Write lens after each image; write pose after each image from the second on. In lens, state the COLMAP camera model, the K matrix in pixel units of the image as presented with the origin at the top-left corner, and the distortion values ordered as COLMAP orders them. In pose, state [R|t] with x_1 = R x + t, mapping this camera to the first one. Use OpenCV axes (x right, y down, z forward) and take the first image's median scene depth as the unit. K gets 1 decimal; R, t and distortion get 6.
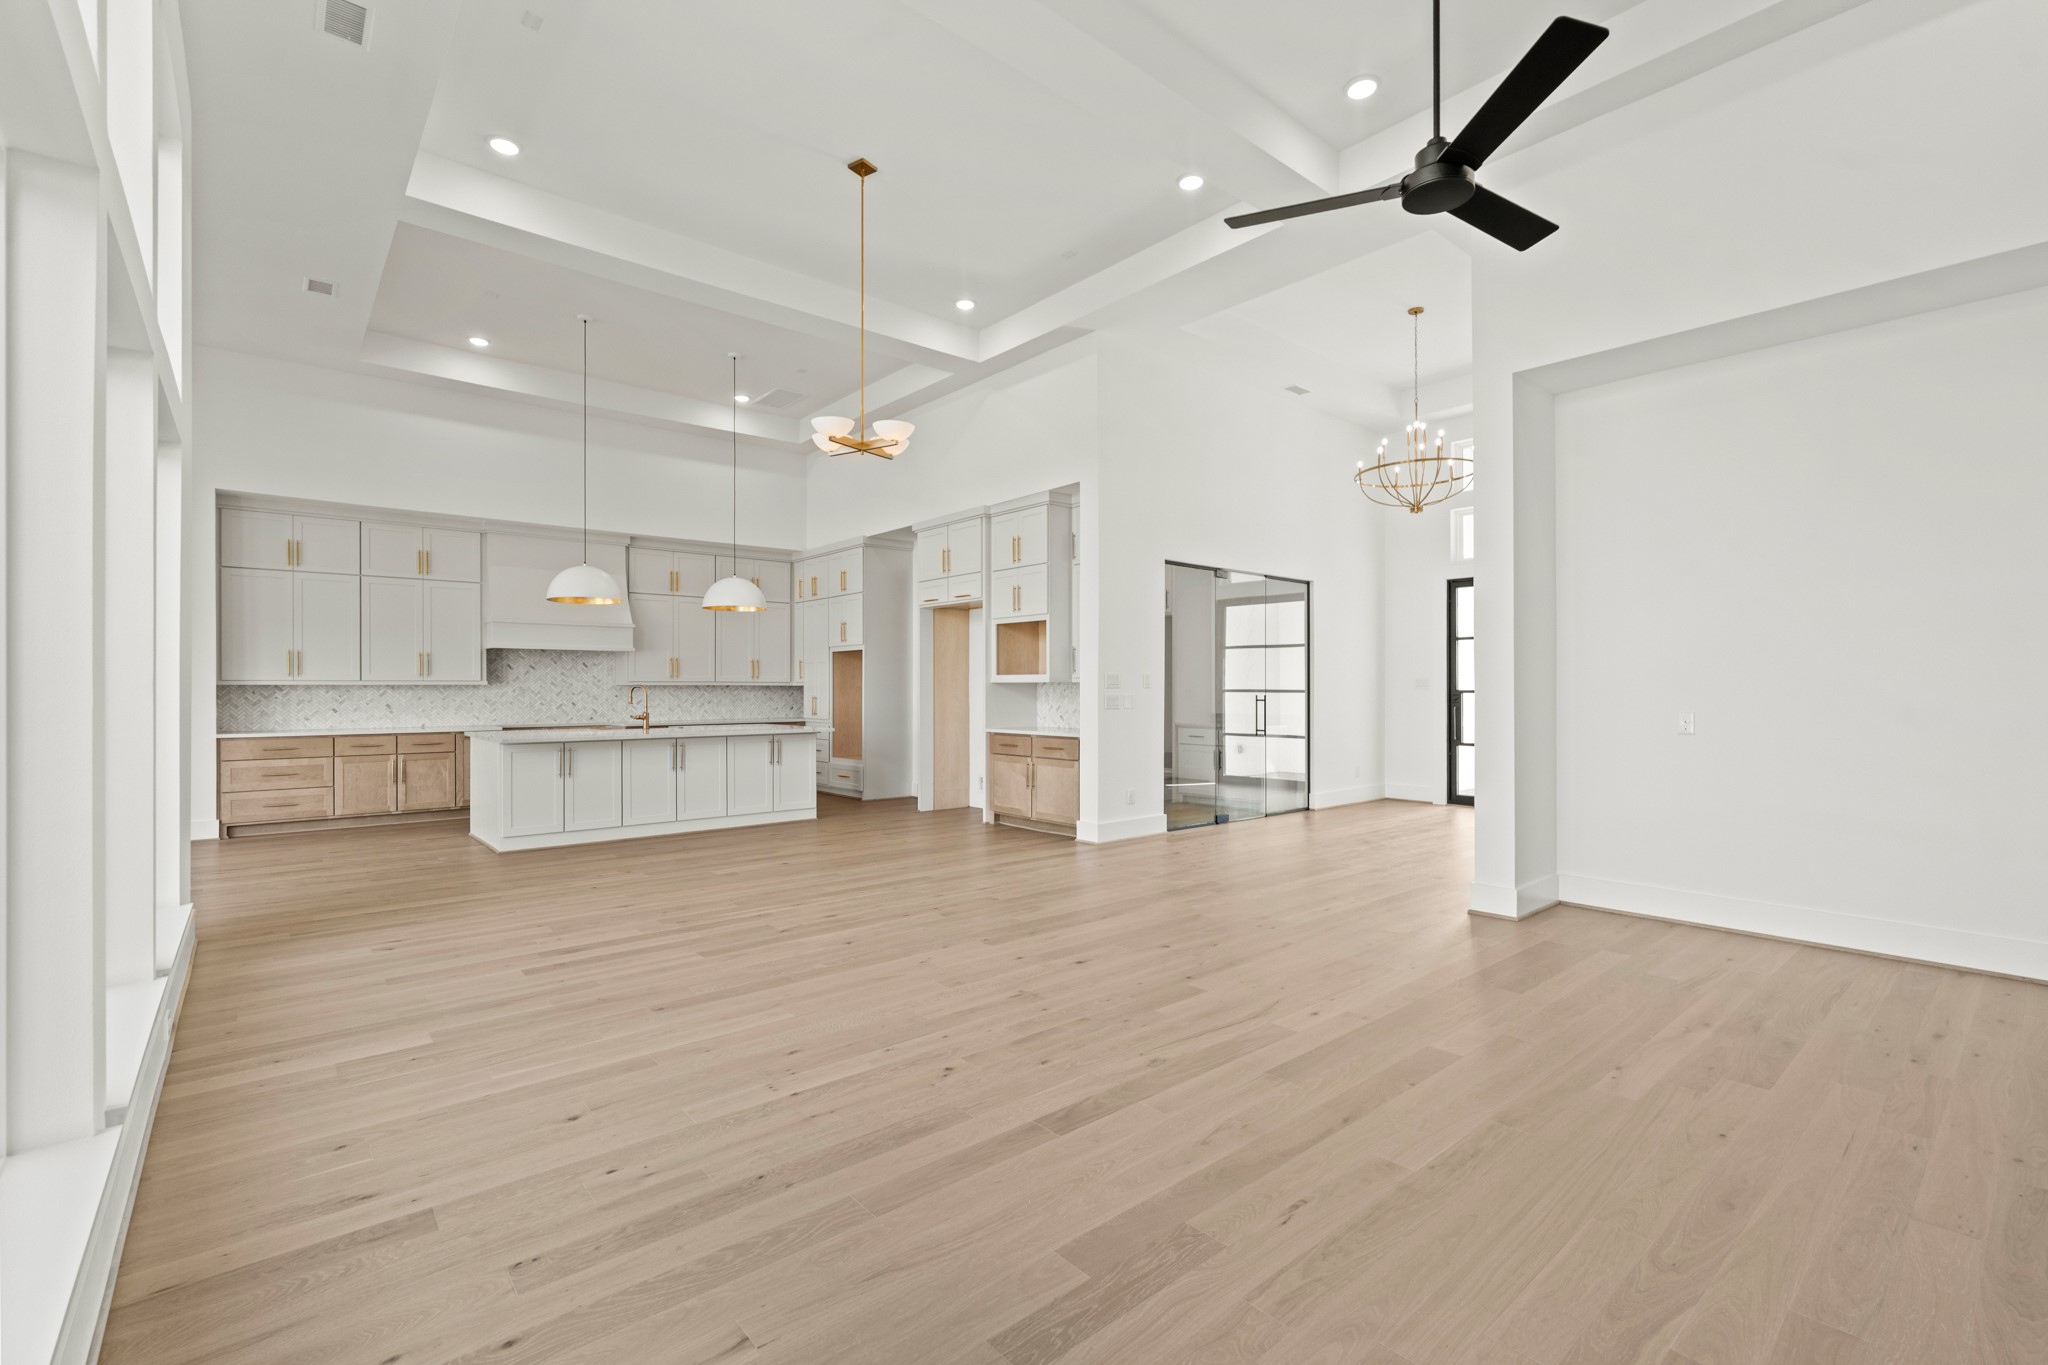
lens RADIAL K [[904.4, 0, 1020.1], [0, 904.4, 684.3], [0, 0, 1]] dist [-0.003787, 0.000259]
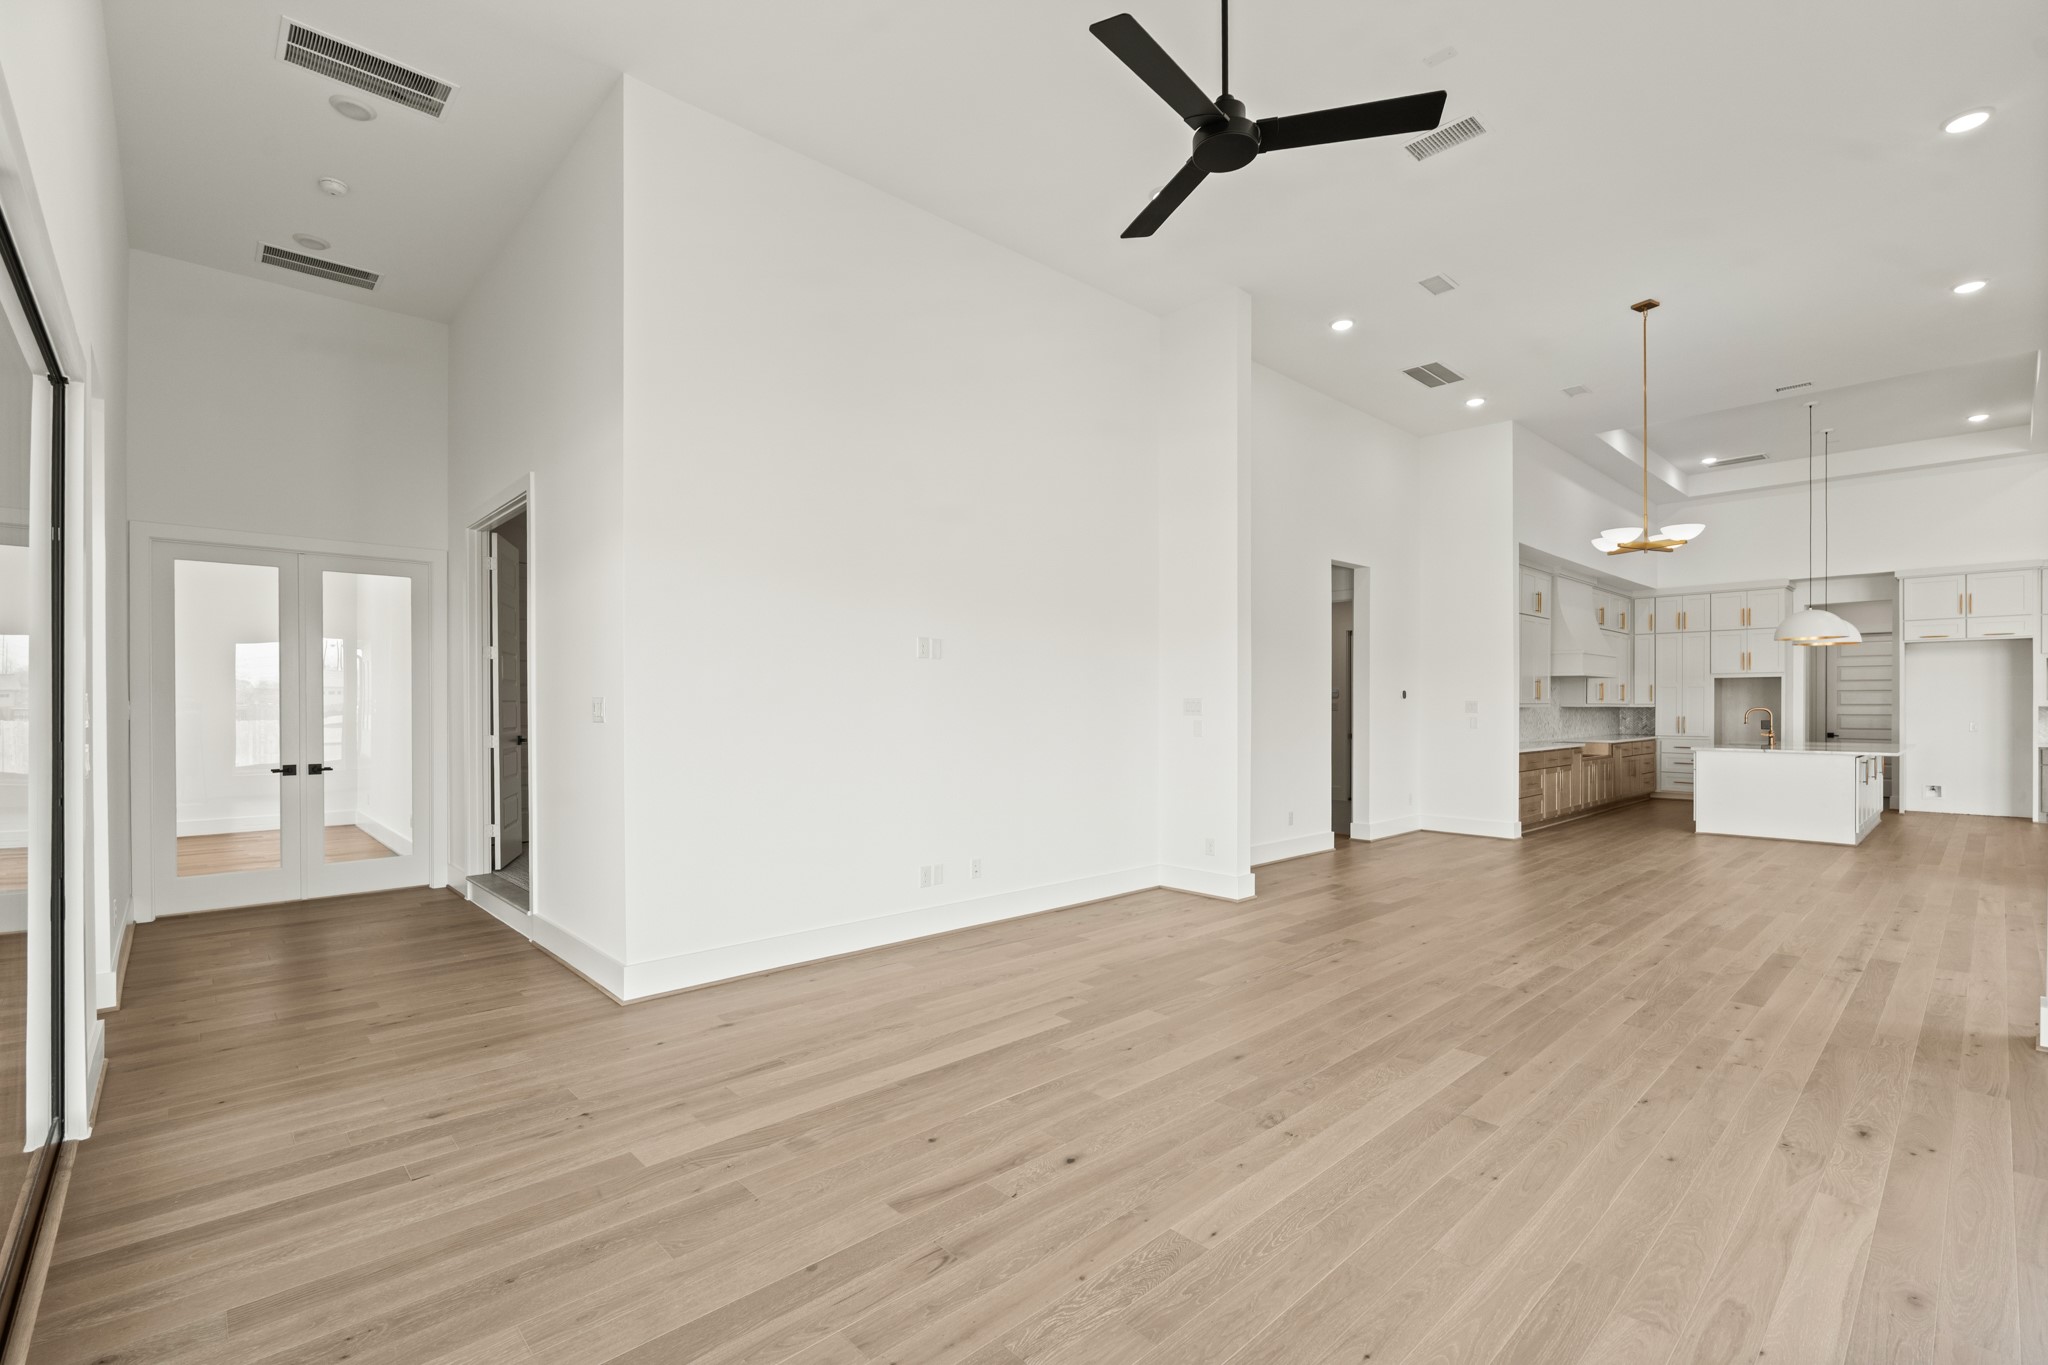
lens RADIAL K [[891.8, 0, 1025.9], [0, 891.8, 709.5], [0, 0, 1]] dist [-0.002640, -0.000257]
pose [[0.998139, 0.001553, 0.060953, -1.454759], [-0.002037, 0.999967, 0.007868, -0.004031], [-0.060939, -0.007977, 0.998110, -0.097755]]
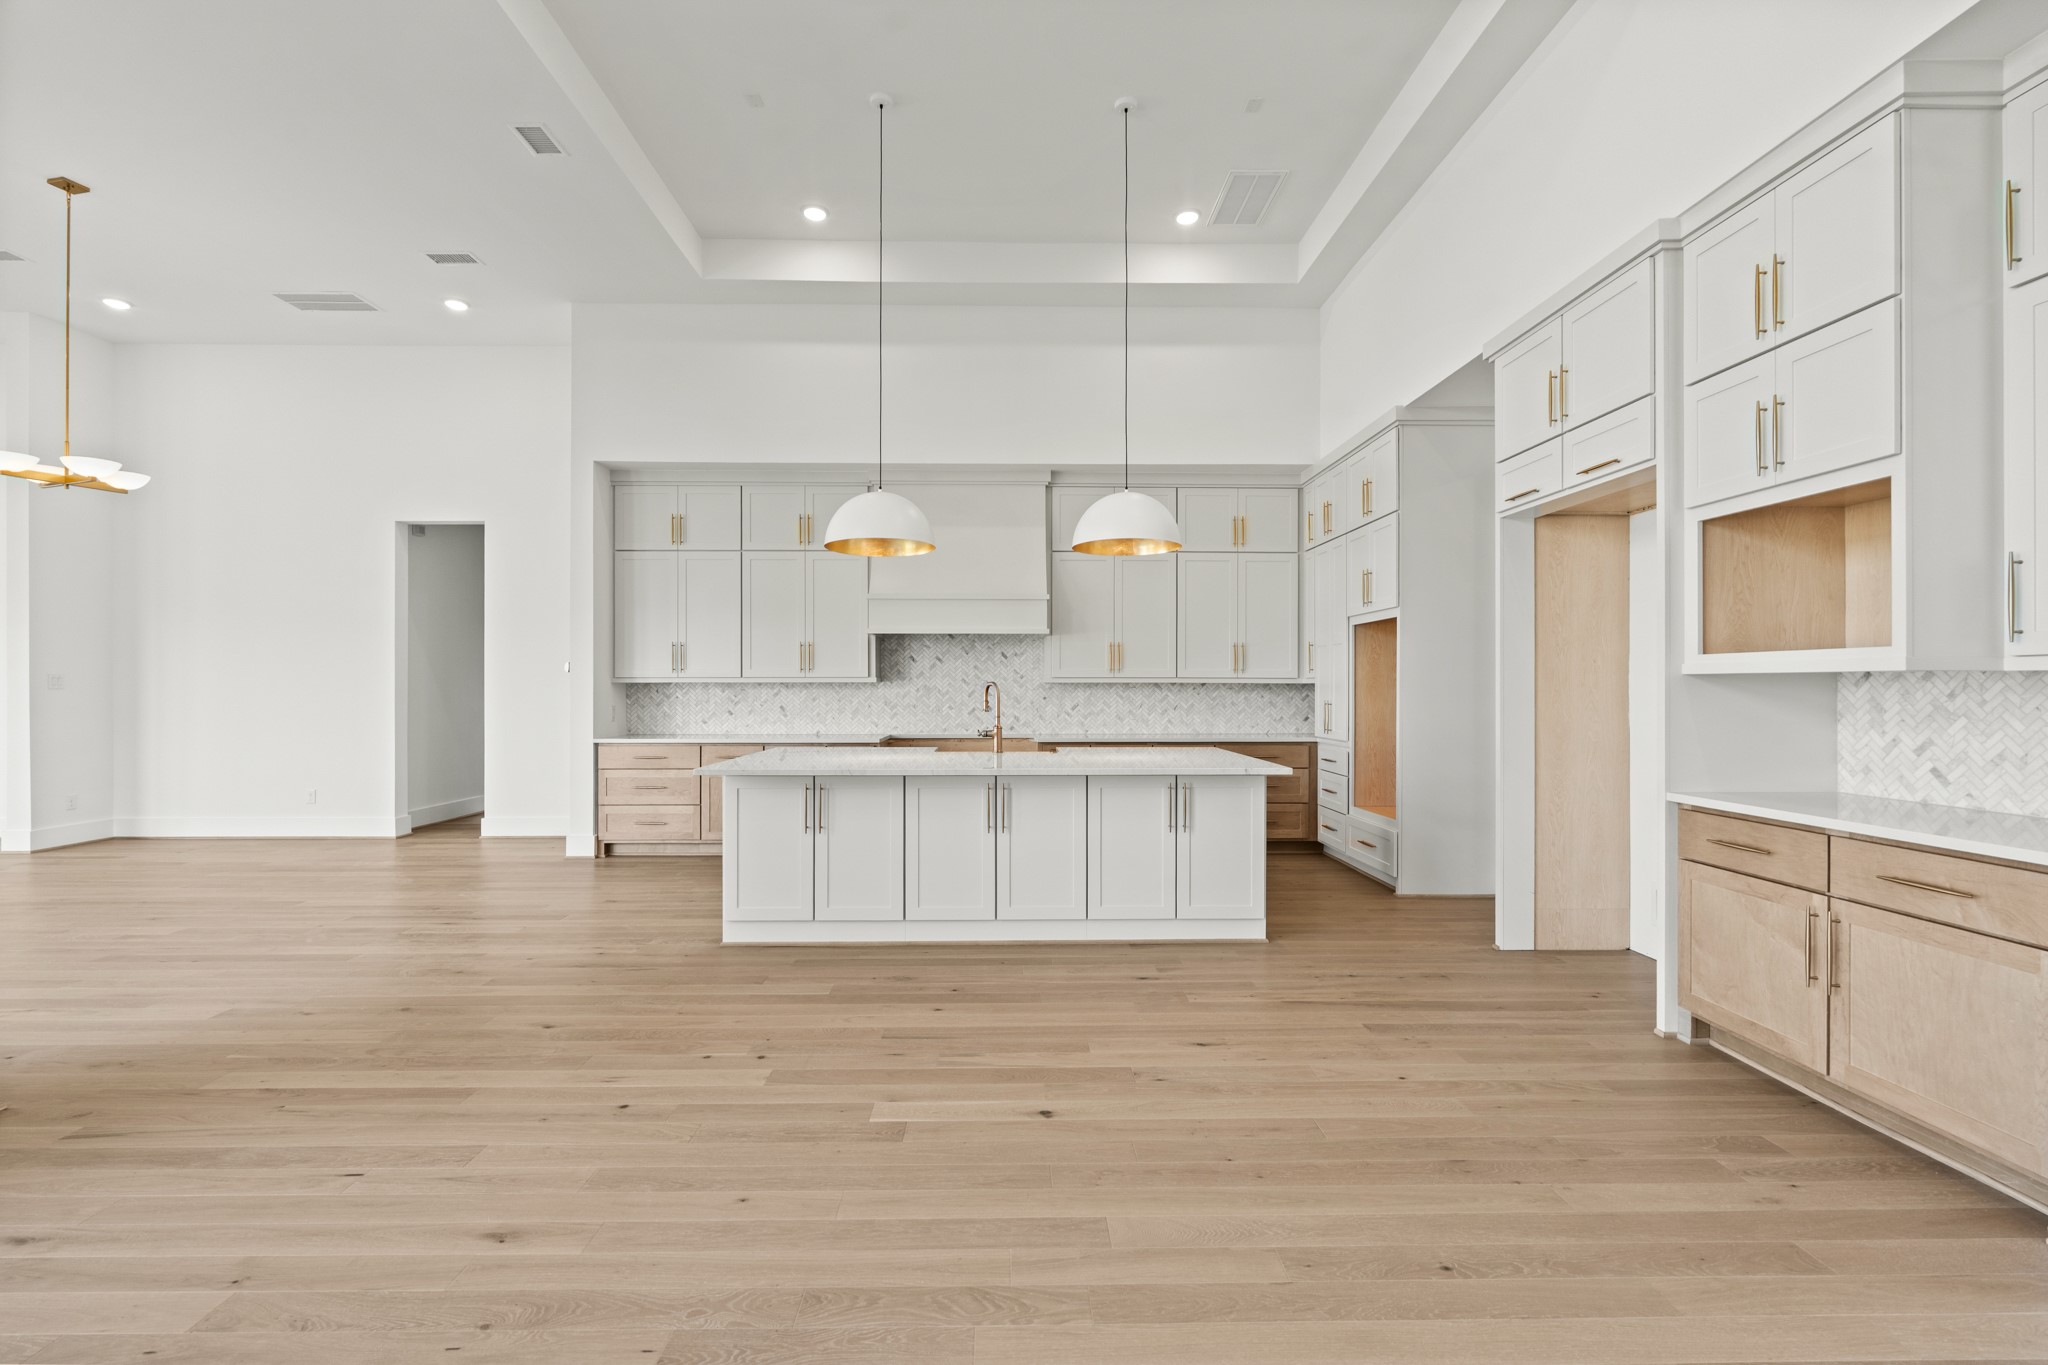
lens RADIAL K [[904.4, 0, 1020.1], [0, 904.4, 684.3], [0, 0, 1]] dist [-0.003787, 0.000259]
pose [[0.774525, -0.000170, -0.632543, -0.007334], [0.000986, 0.999999, 0.000939, 0.001843], [0.632543, -0.001351, 0.774524, 0.524064]]
